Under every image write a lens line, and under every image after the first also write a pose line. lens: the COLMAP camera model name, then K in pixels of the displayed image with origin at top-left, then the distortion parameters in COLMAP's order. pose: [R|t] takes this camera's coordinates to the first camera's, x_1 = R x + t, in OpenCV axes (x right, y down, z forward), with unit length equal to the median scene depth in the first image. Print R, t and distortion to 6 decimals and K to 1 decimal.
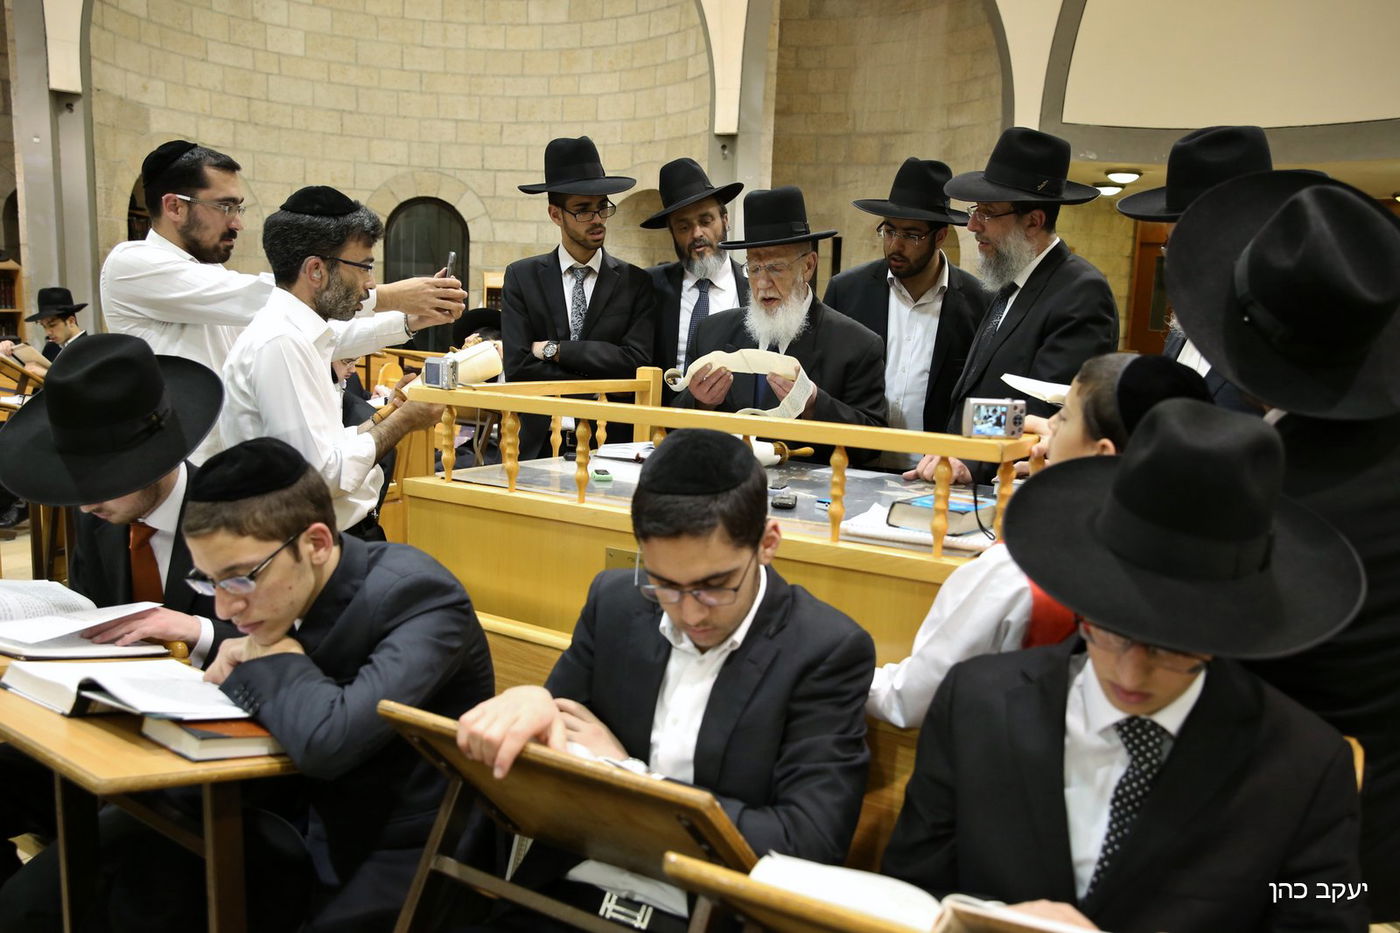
lens RADIAL K [[1107.6, 0, 706.5], [0, 1107.6, 466.9], [0, 0, 1]] dist [-0.054700, 0.008172]
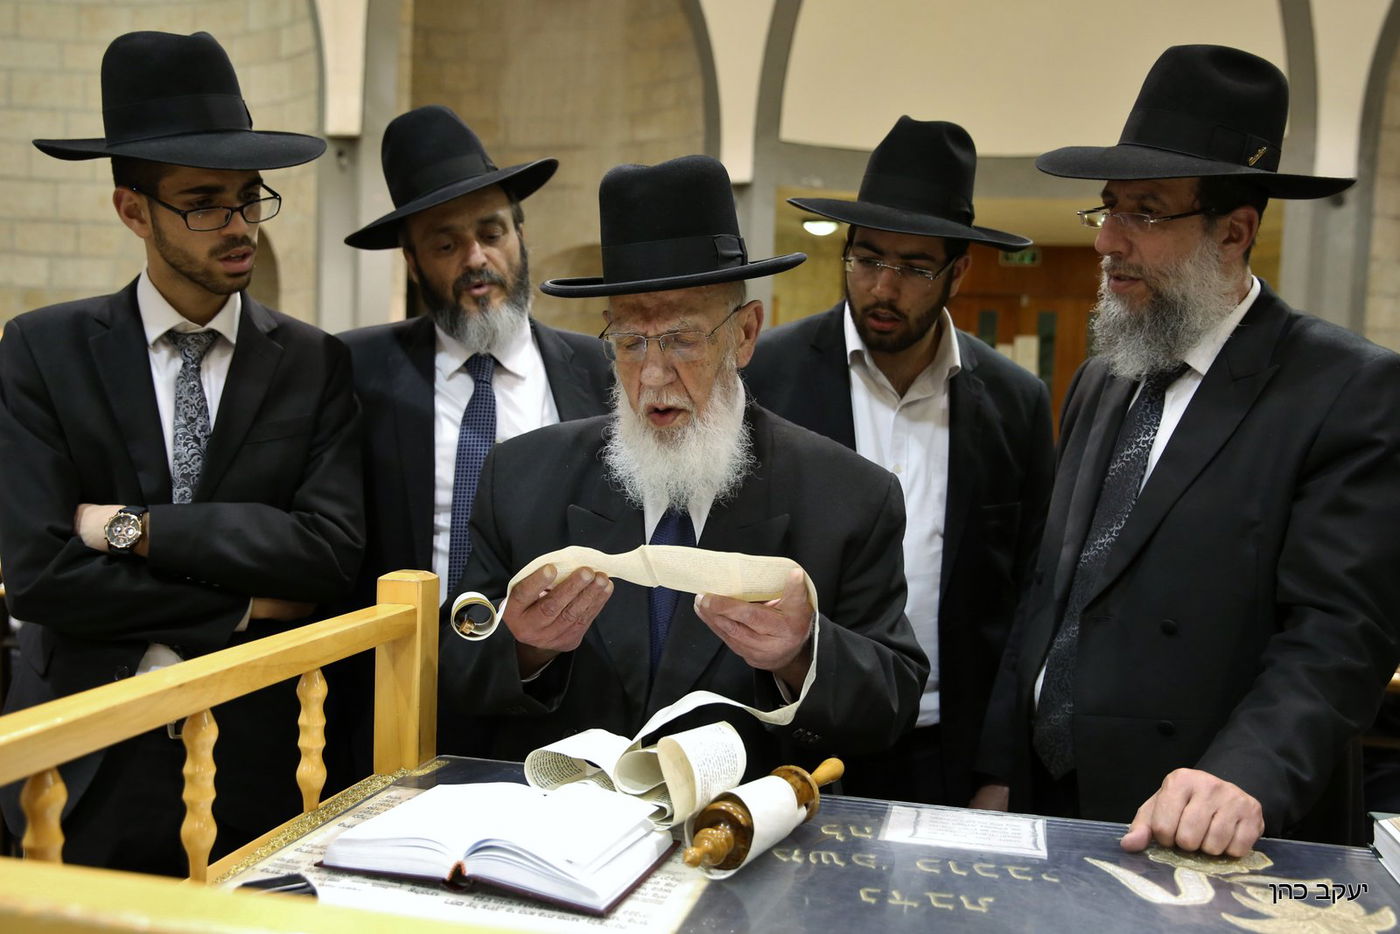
lens RADIAL K [[1252.7, 0, 696.2], [0, 1252.7, 443.7], [0, 0, 1]] dist [0.006046, -0.020854]
pose [[0.945583, -0.031980, 0.323806, -0.090761], [0.057491, 0.995922, -0.069526, -0.092926], [-0.320262, 0.084359, 0.943565, 0.480531]]
